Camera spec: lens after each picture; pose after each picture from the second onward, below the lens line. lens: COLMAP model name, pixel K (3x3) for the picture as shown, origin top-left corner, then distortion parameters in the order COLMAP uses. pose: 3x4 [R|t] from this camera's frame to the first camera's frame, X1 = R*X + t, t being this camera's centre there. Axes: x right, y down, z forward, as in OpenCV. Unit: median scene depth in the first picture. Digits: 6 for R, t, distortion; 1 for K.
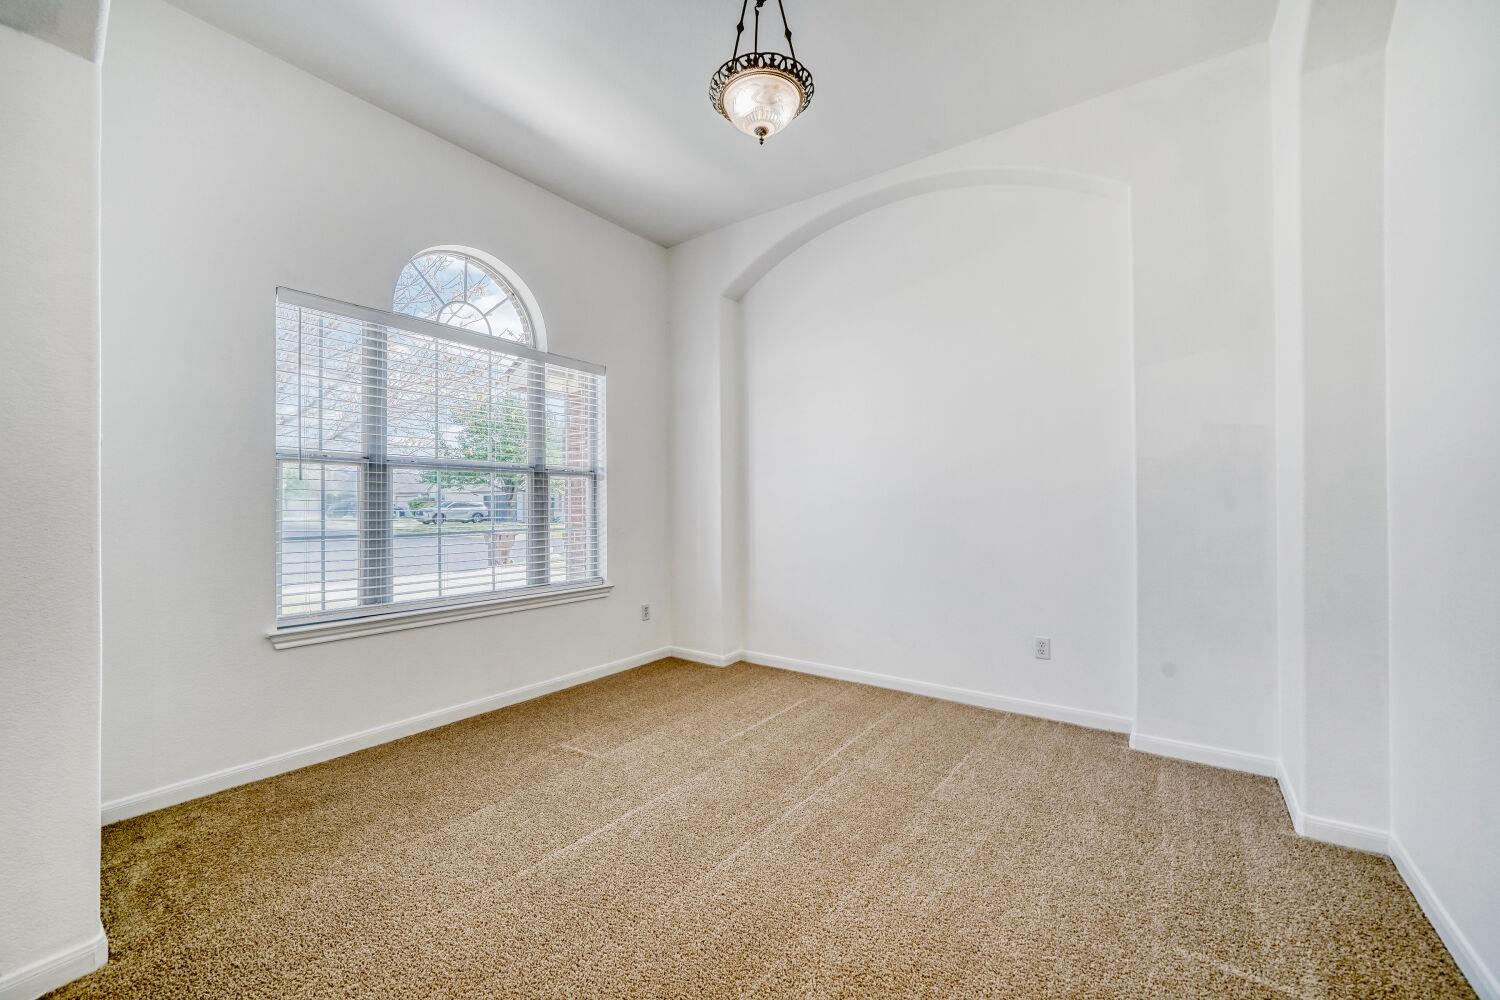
lens RADIAL K [[591.7, 0, 751.8], [0, 591.7, 503.7], [0, 0, 1]] dist [-0.000161, 0.000403]
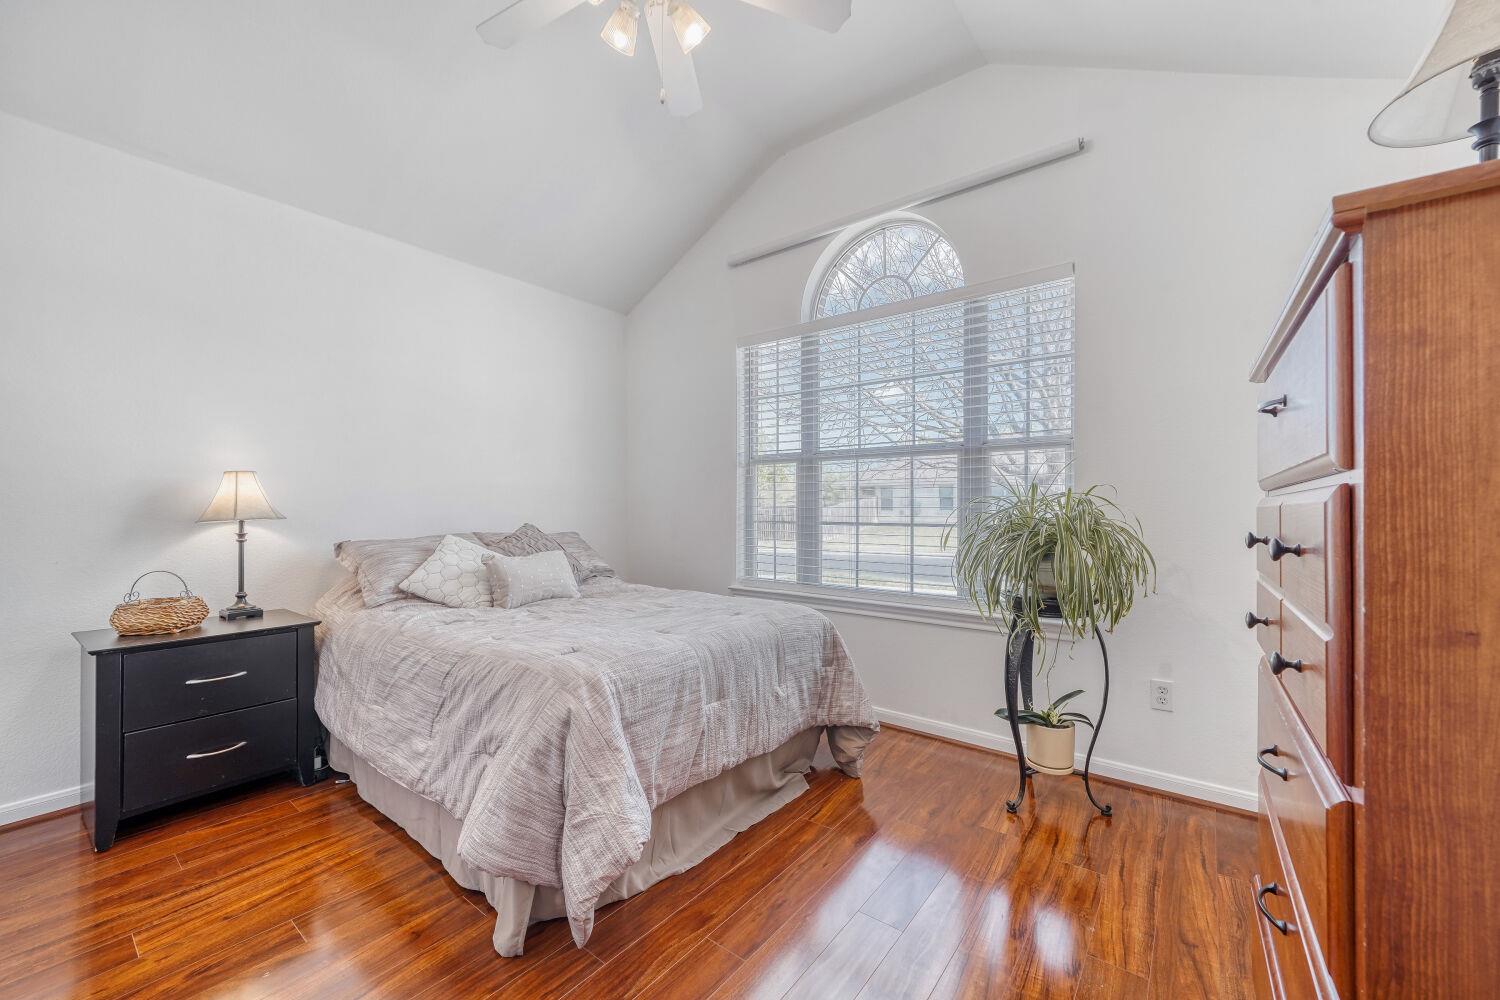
lens RADIAL K [[591.7, 0, 751.8], [0, 591.7, 503.7], [0, 0, 1]] dist [-0.000161, 0.000403]
pose [[-0.013350, 0.000875, -0.999911, 0.415062], [0.002023, 0.999998, 0.000848, 0.016518], [0.999909, -0.002011, -0.013351, 0.772997]]
